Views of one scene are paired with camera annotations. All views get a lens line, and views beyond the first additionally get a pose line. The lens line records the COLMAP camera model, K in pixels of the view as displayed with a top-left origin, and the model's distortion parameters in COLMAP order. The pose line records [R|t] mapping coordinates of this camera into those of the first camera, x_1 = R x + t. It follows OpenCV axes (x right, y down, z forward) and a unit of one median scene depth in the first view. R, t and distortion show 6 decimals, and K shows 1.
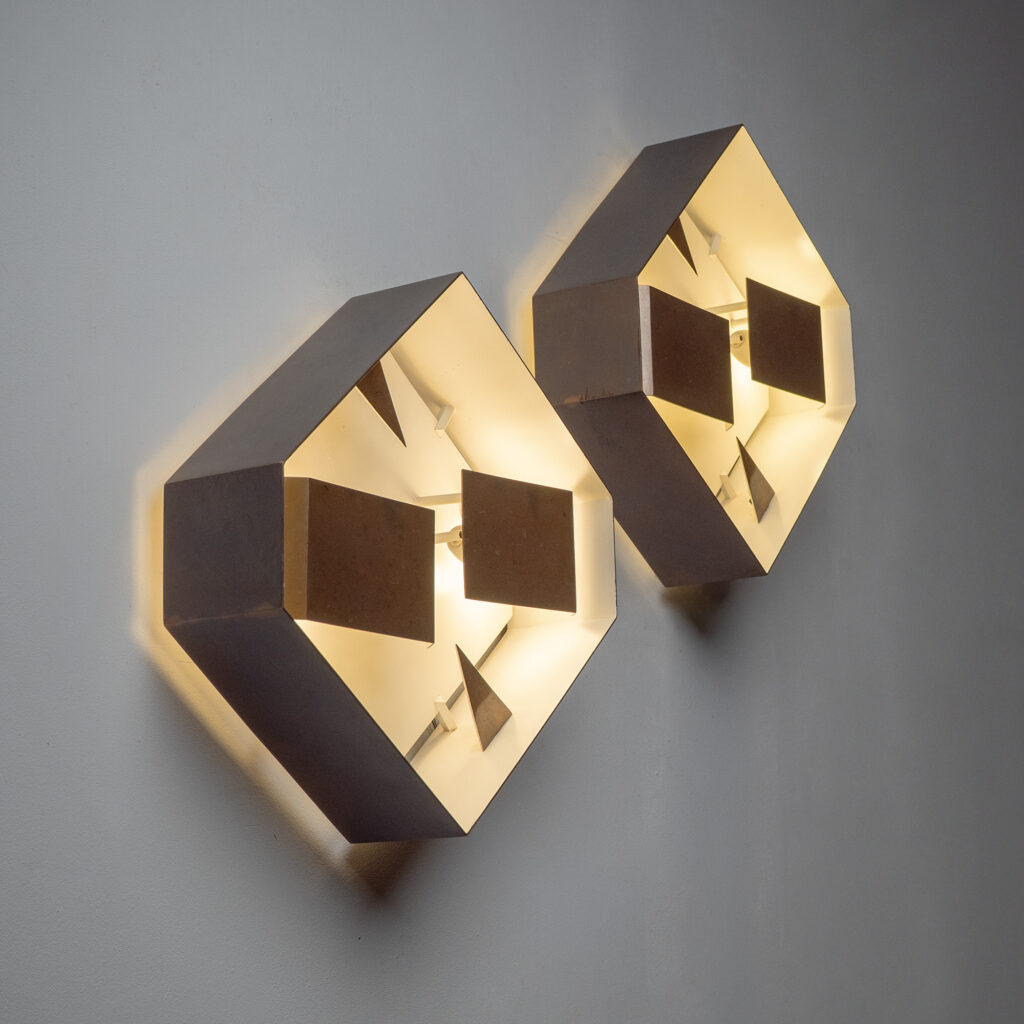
lens RADIAL K [[2058.2, 0, 512.0], [0, 2058.2, 512.2], [0, 0, 1]] dist [-0.130347, 0.000000]
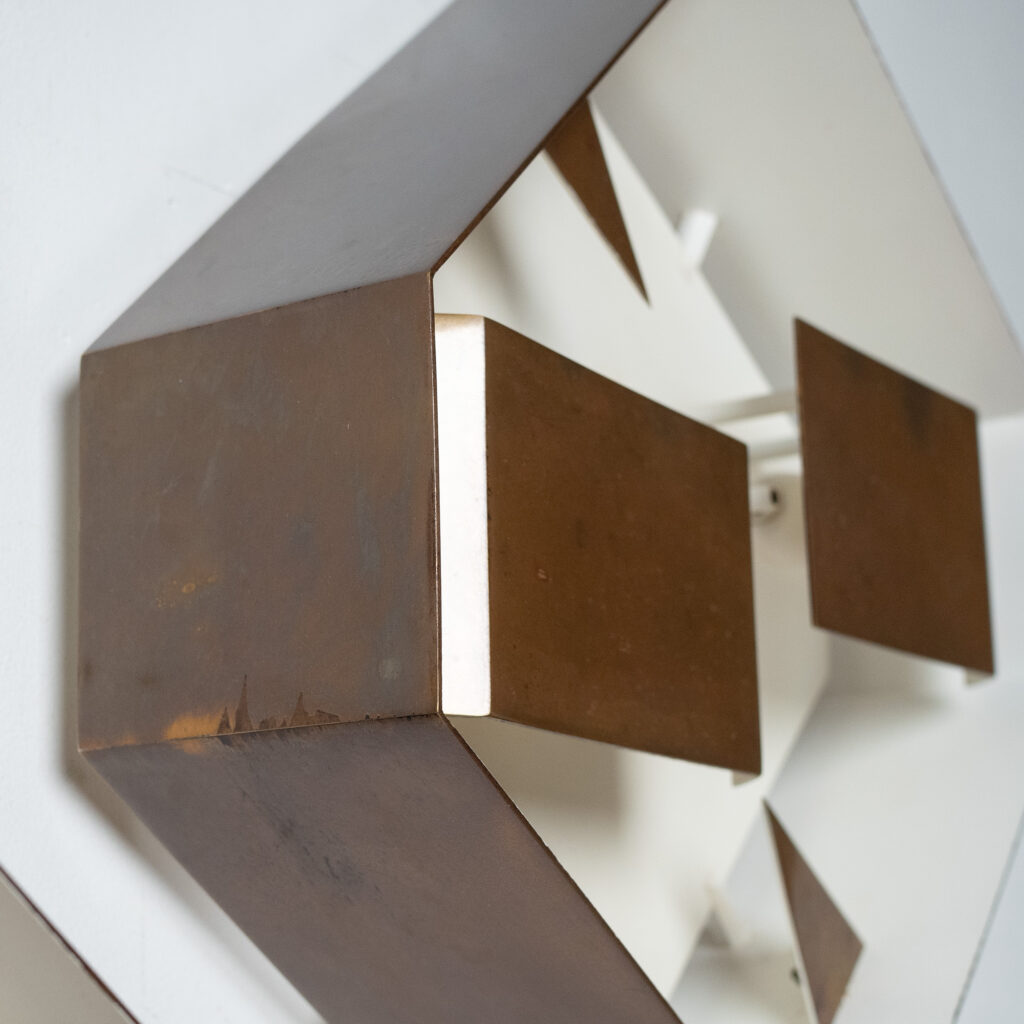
lens RADIAL K [[2058.2, 0, 511.8], [0, 2058.2, 512.0], [0, 0, 1]] dist [-0.130347, 0.000000]
pose [[0.999457, 0.018614, 0.027178, 0.060307], [-0.017009, 0.998163, -0.058144, -0.064197], [-0.028211, 0.057650, 0.997938, 0.685359]]
